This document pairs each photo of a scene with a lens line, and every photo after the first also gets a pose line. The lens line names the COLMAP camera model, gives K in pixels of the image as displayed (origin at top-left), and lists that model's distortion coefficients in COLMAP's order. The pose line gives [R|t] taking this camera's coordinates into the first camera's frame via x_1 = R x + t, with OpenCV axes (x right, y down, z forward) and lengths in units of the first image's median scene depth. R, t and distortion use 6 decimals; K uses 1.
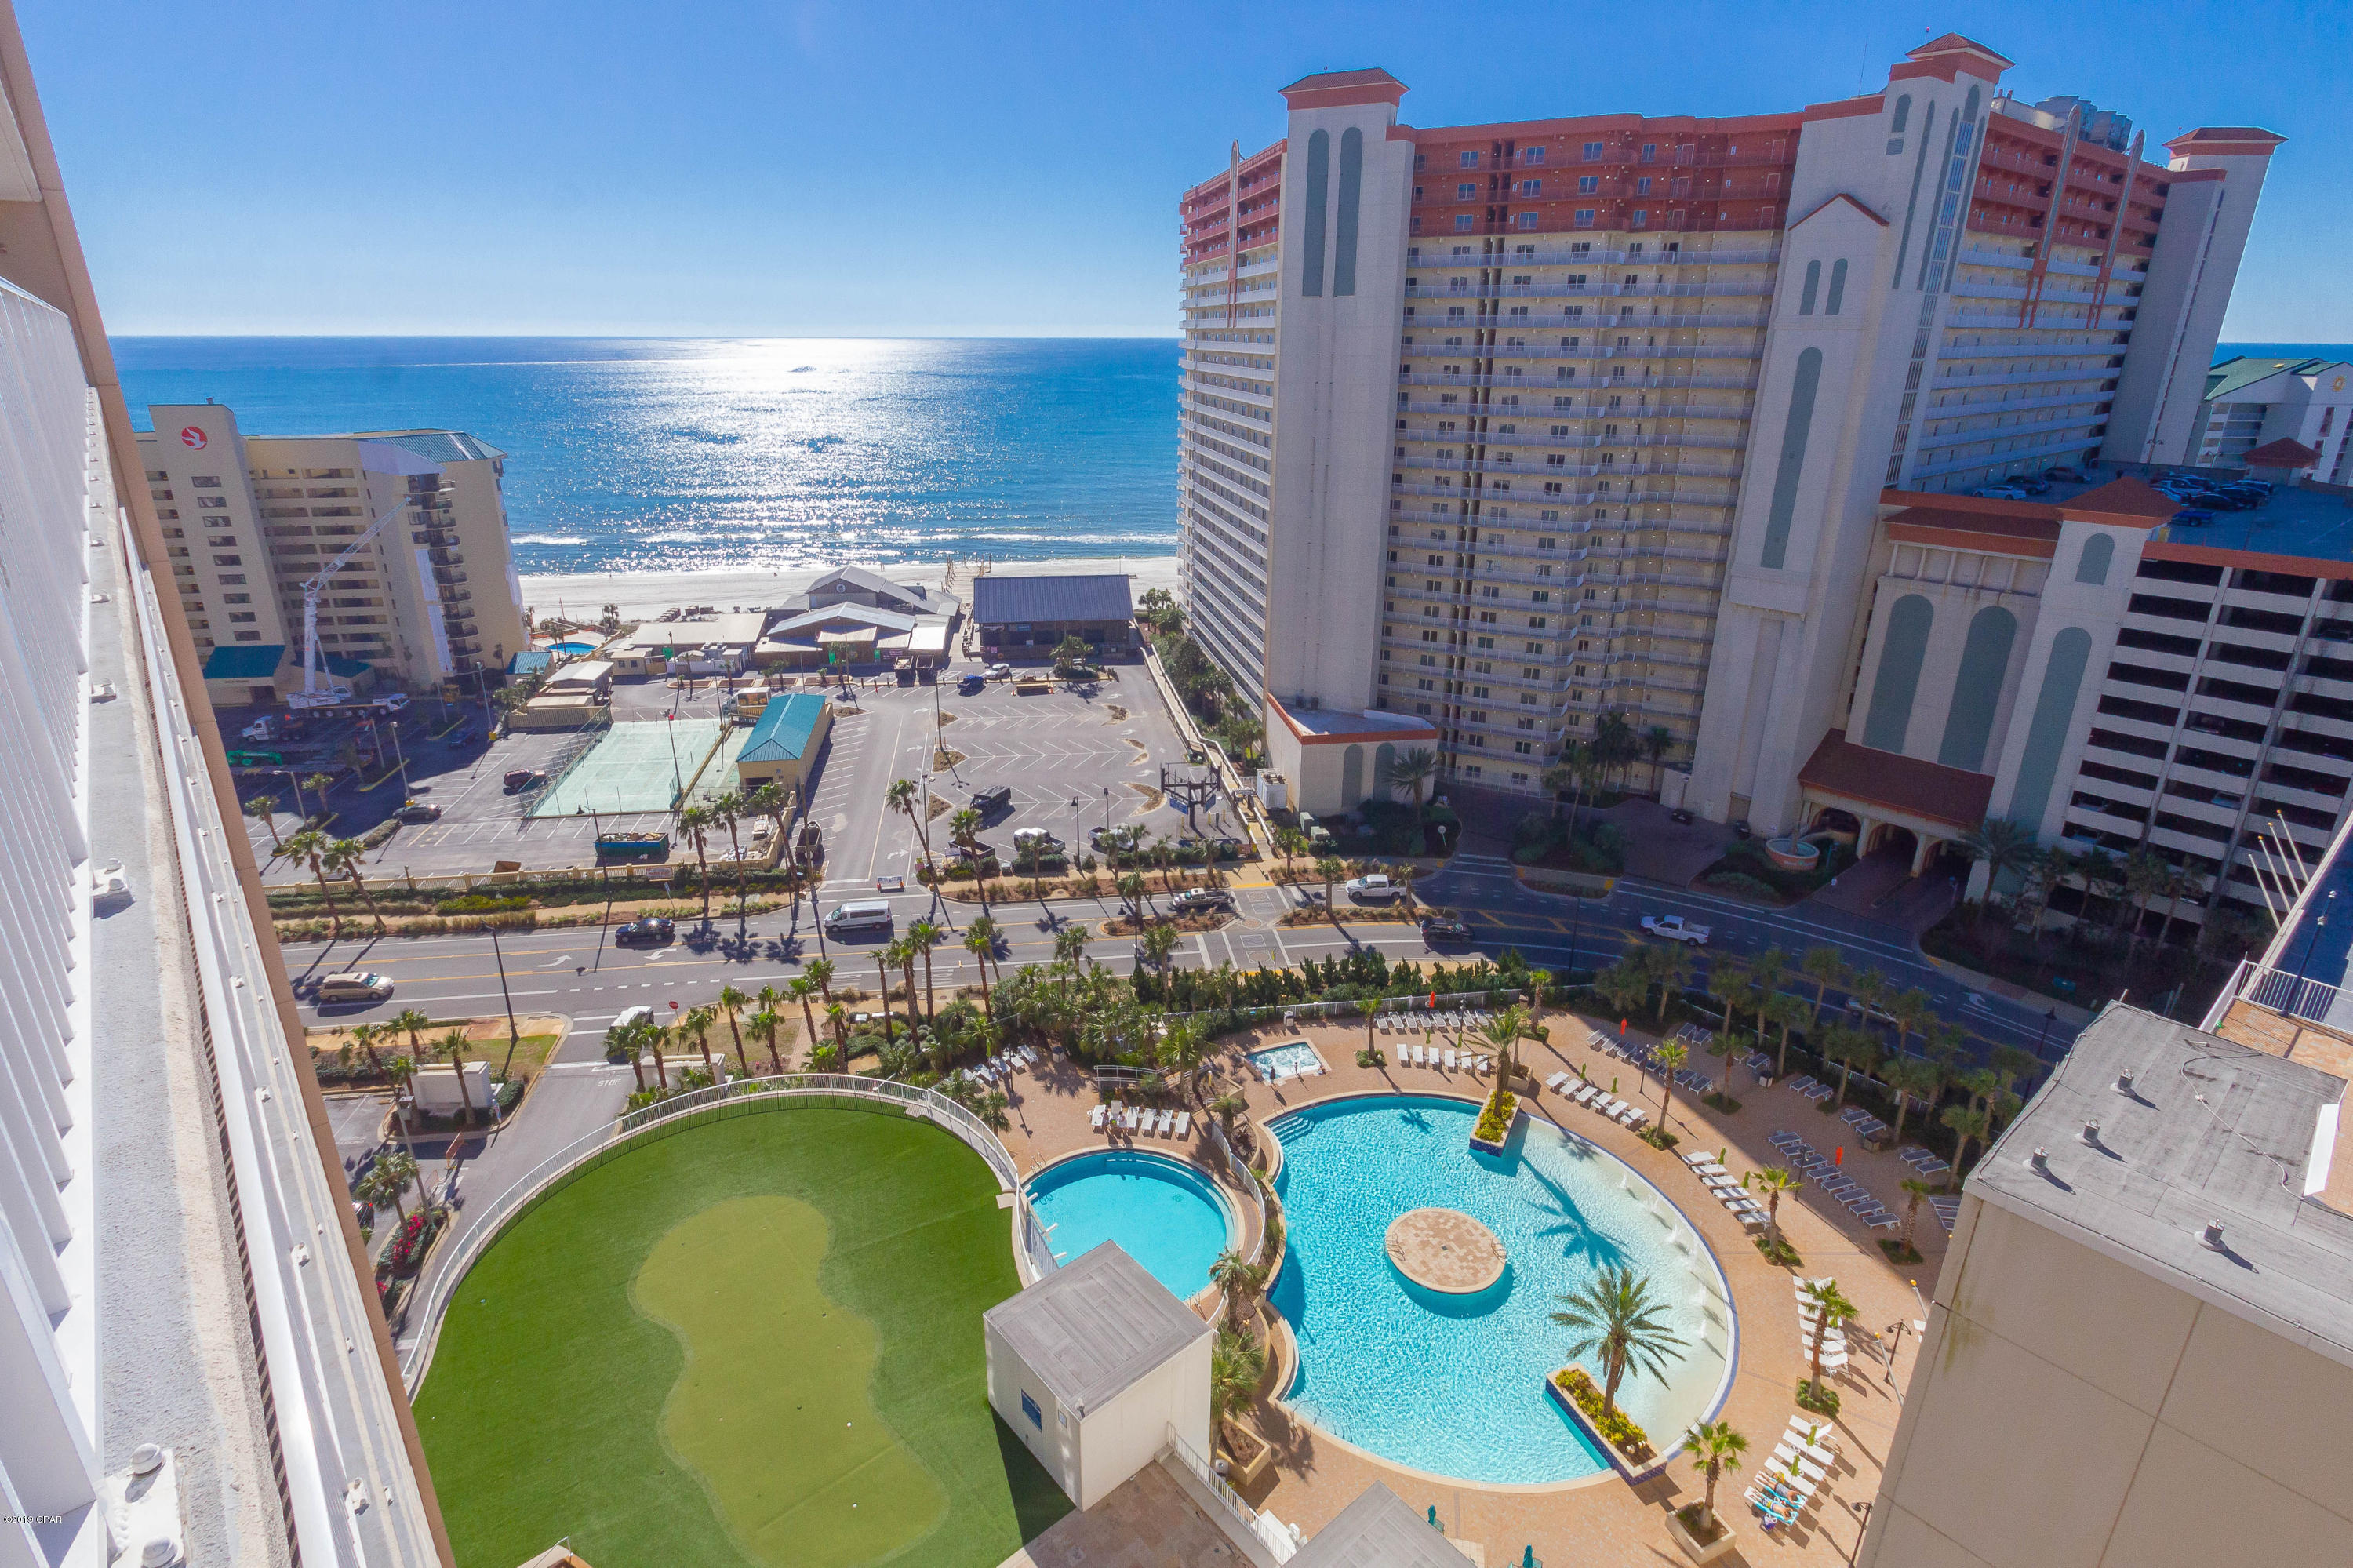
lens RADIAL K [[1133.4, 0, 1175.1], [0, 1133.4, 751.7], [0, 0, 1]] dist [0.015090, -0.007661]
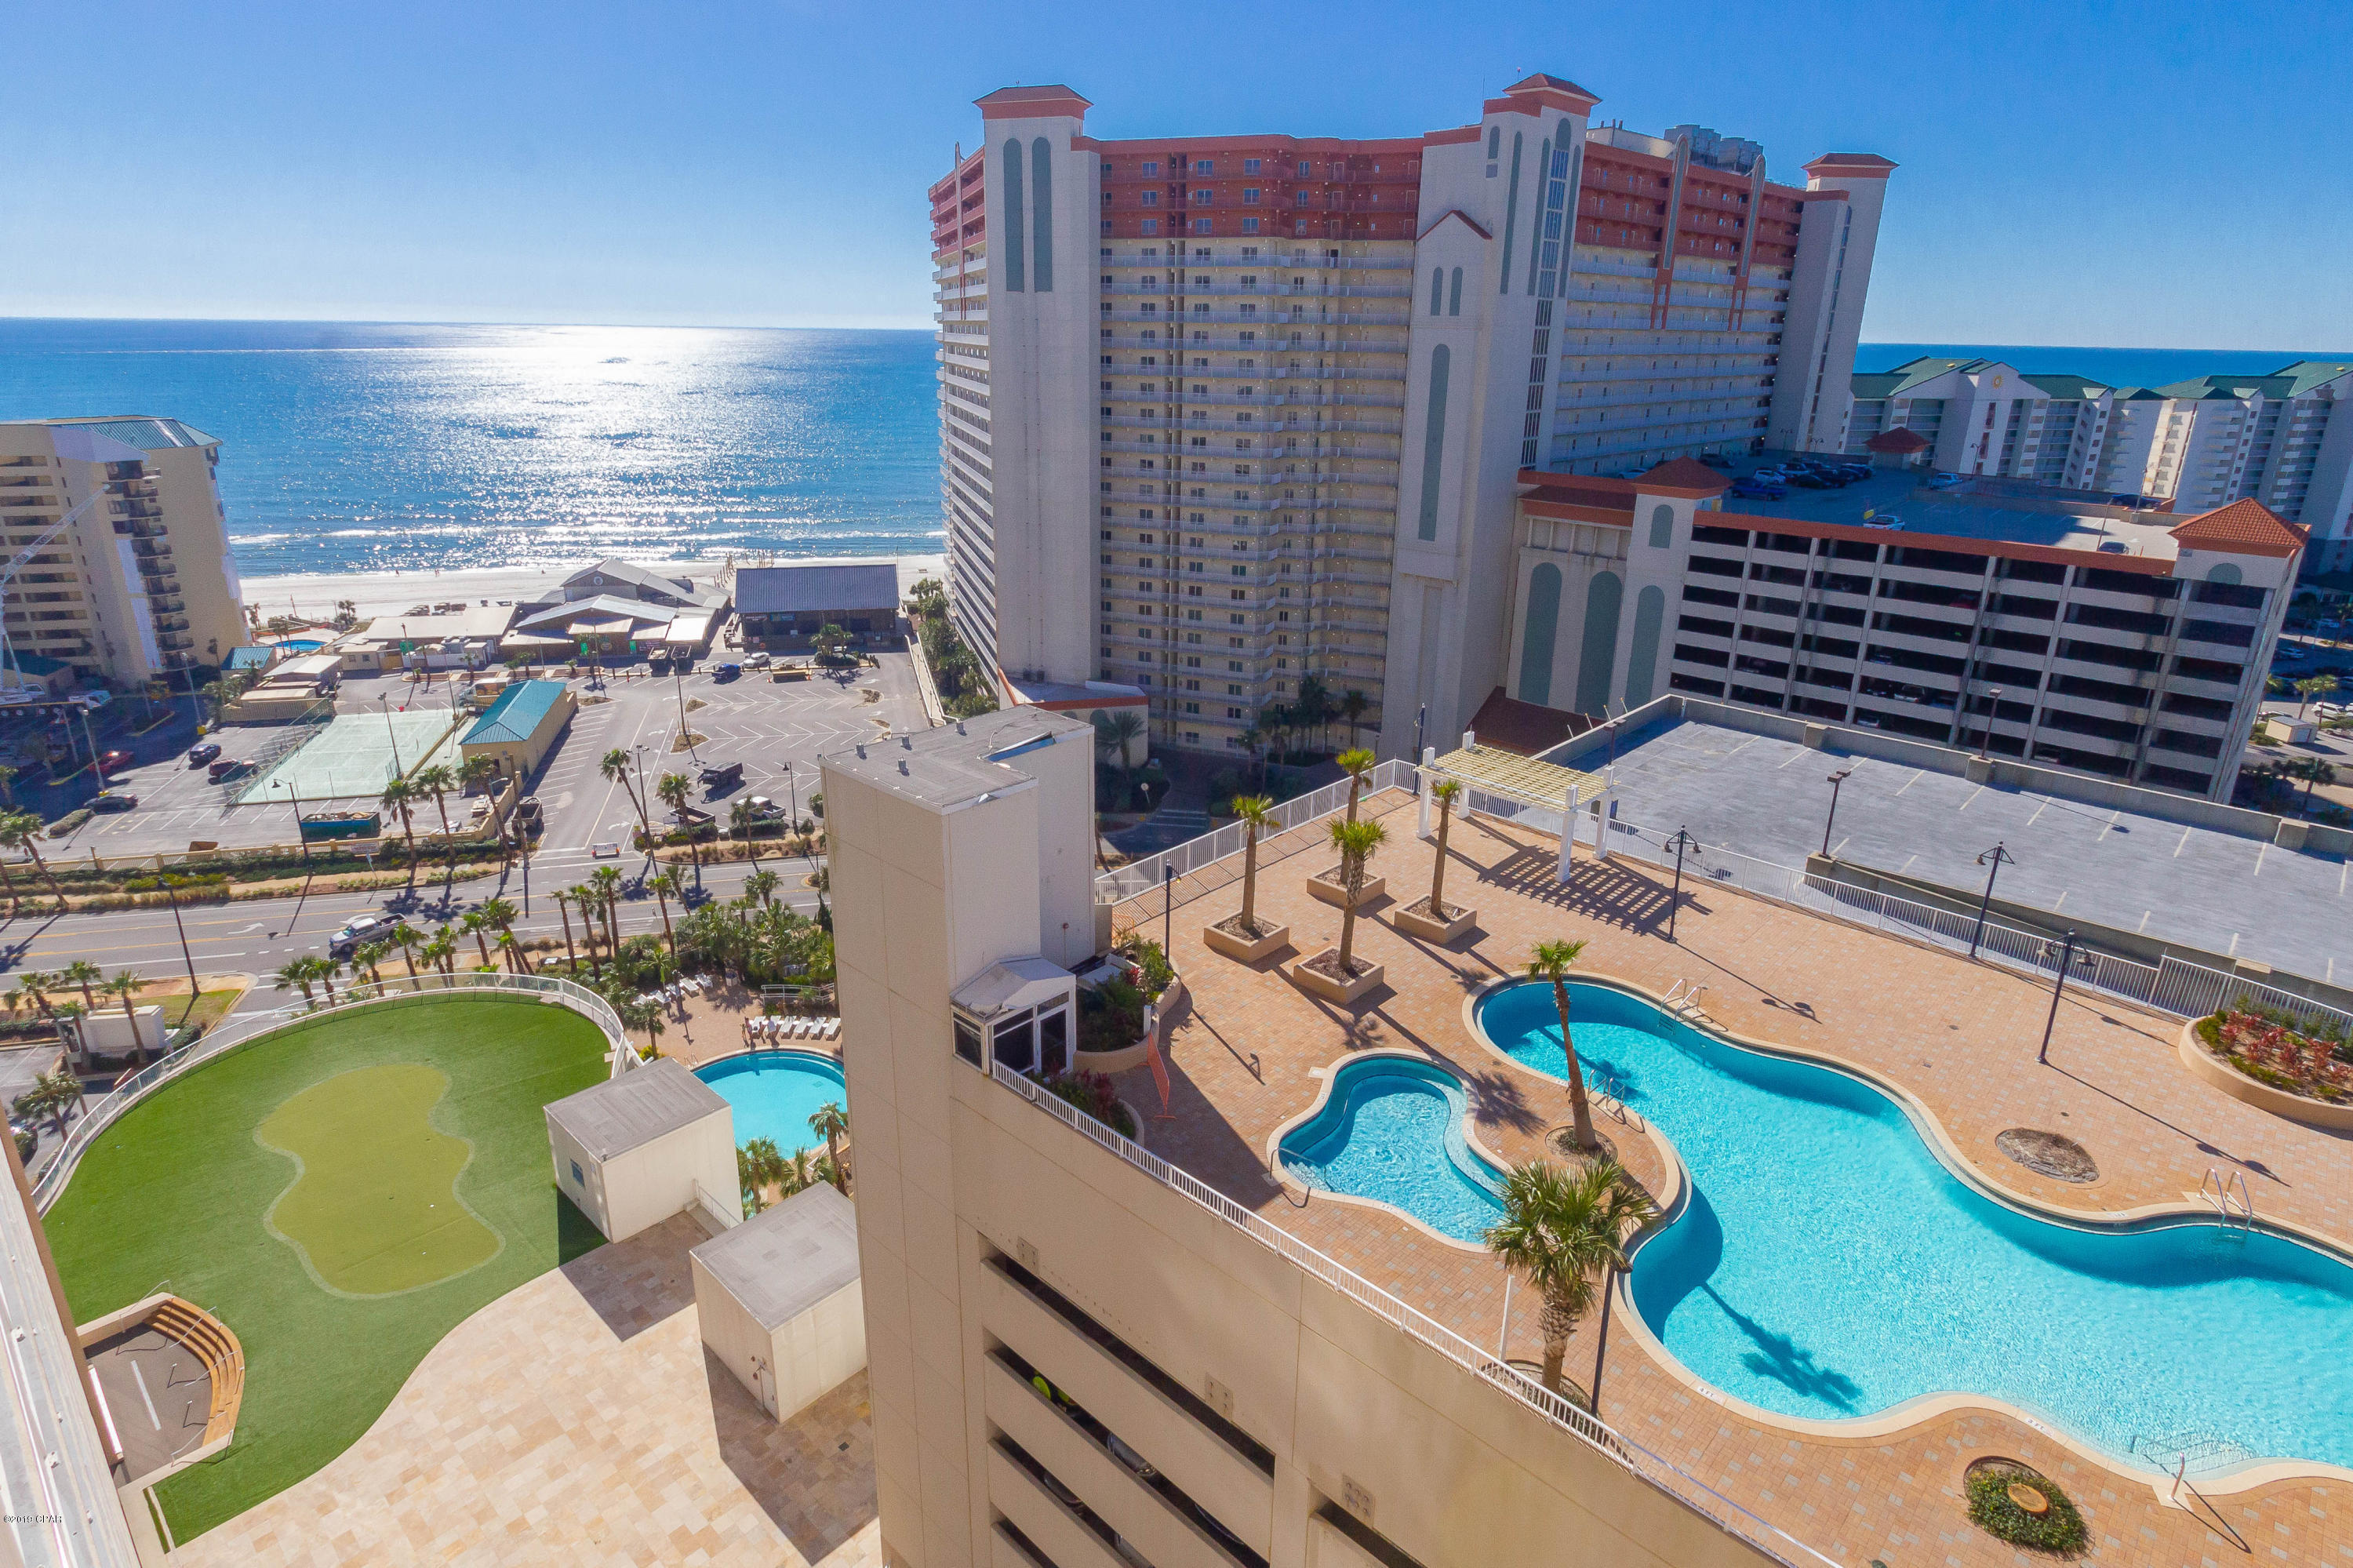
lens RADIAL K [[1222.9, 0, 1176.0], [0, 1222.9, 748.4], [0, 0, 1]] dist [0.022479, -0.012633]
pose [[0.994664, -0.023872, 0.100369, 0.147053], [0.026089, 0.999443, -0.020833, 0.057007], [-0.099816, 0.023340, 0.994732, -0.154819]]
